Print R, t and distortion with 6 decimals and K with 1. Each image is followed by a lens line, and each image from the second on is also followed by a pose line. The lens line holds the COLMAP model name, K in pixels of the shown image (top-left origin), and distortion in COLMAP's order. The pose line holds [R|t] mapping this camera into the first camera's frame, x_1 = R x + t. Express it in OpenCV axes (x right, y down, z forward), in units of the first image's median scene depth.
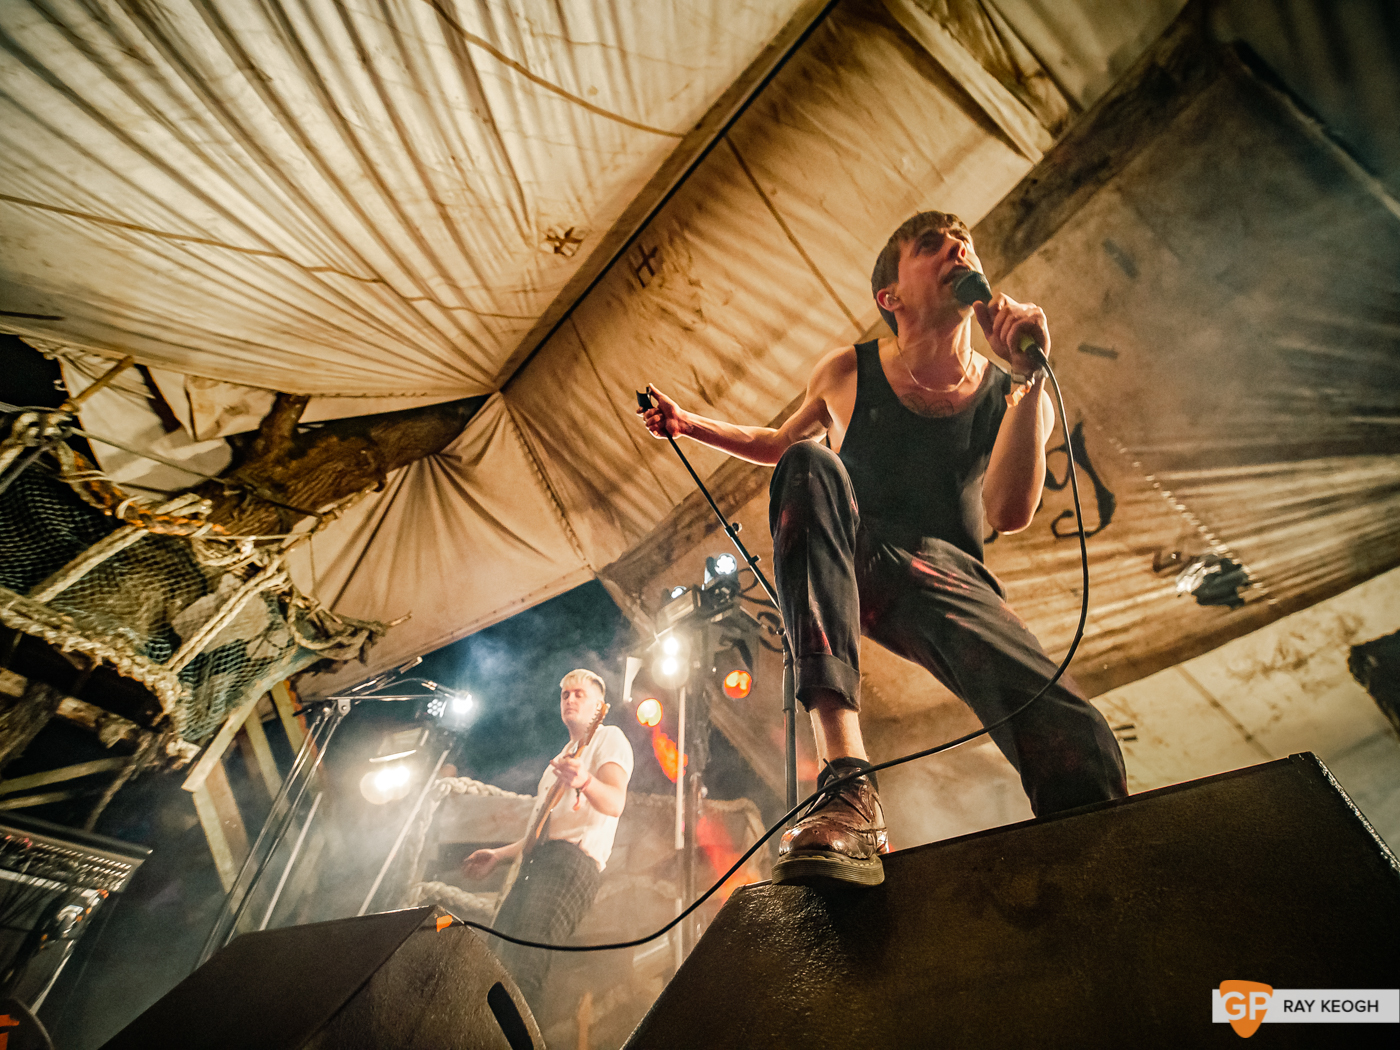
lens RADIAL K [[635.1, 0, 698.0], [0, 635.1, 494.7], [0, 0, 1]] dist [-0.023103, -0.000379]
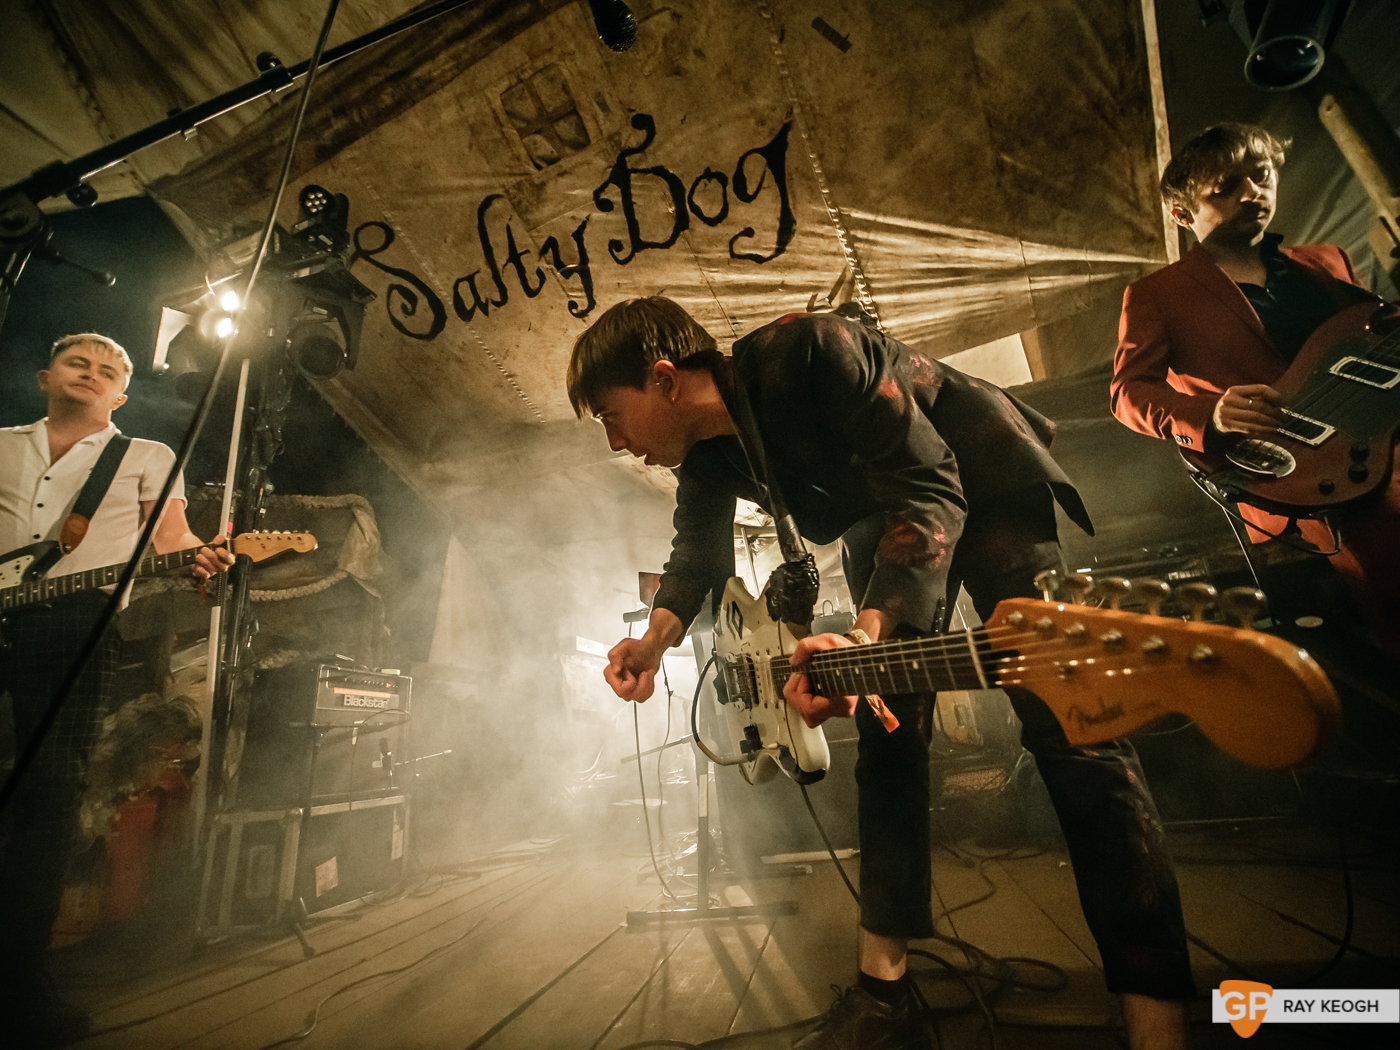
lens RADIAL K [[631.1, 0, 697.0], [0, 631.1, 498.2], [0, 0, 1]] dist [-0.015594, -0.000001]
pose [[0.884970, 0.034437, 0.464373, 0.100228], [-0.236487, 0.892316, 0.384509, 0.038303], [-0.401126, -0.450097, 0.797816, 0.115078]]
